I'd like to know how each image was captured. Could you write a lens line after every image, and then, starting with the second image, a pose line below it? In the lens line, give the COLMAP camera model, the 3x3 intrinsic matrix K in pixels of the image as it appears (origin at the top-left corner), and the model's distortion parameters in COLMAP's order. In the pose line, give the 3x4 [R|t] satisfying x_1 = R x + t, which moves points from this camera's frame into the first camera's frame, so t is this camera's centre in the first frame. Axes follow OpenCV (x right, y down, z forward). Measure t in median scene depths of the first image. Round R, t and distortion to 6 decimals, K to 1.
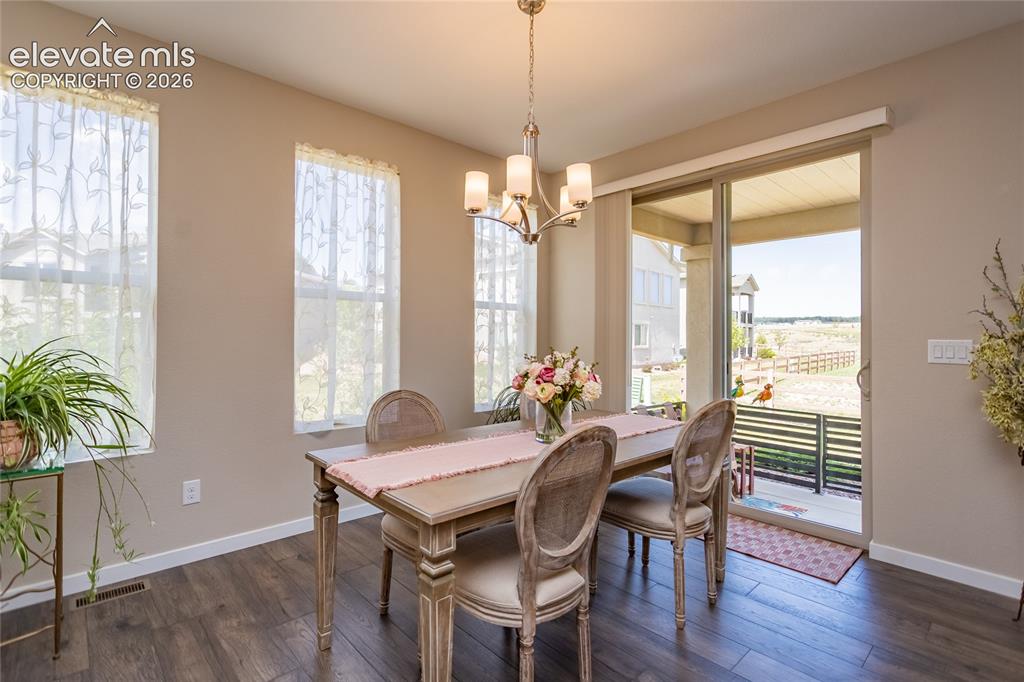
lens RADIAL K [[491.0, 0, 511.2], [0, 491.0, 338.8], [0, 0, 1]] dist [0.000256, -0.000228]
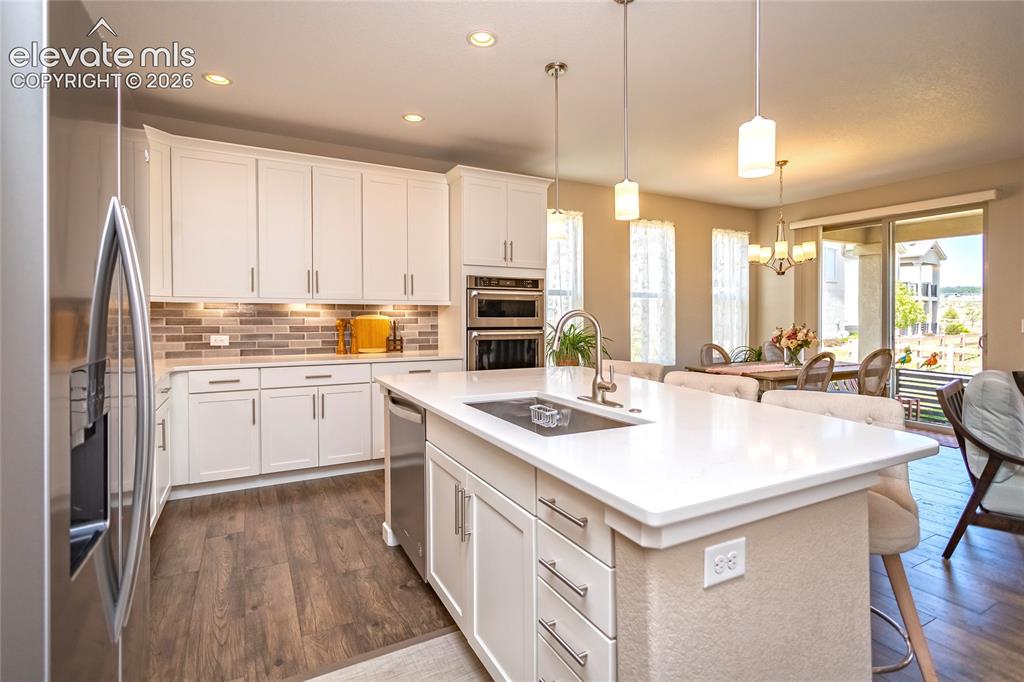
lens RADIAL K [[491.0, 0, 505.2], [0, 491.0, 324.4], [0, 0, 1]] dist [0.000256, -0.000228]
pose [[0.963636, -0.000006, -0.267219, -0.194405], [0.005399, 0.999796, 0.019446, -0.009618], [0.267164, -0.020181, 0.963440, -0.493518]]
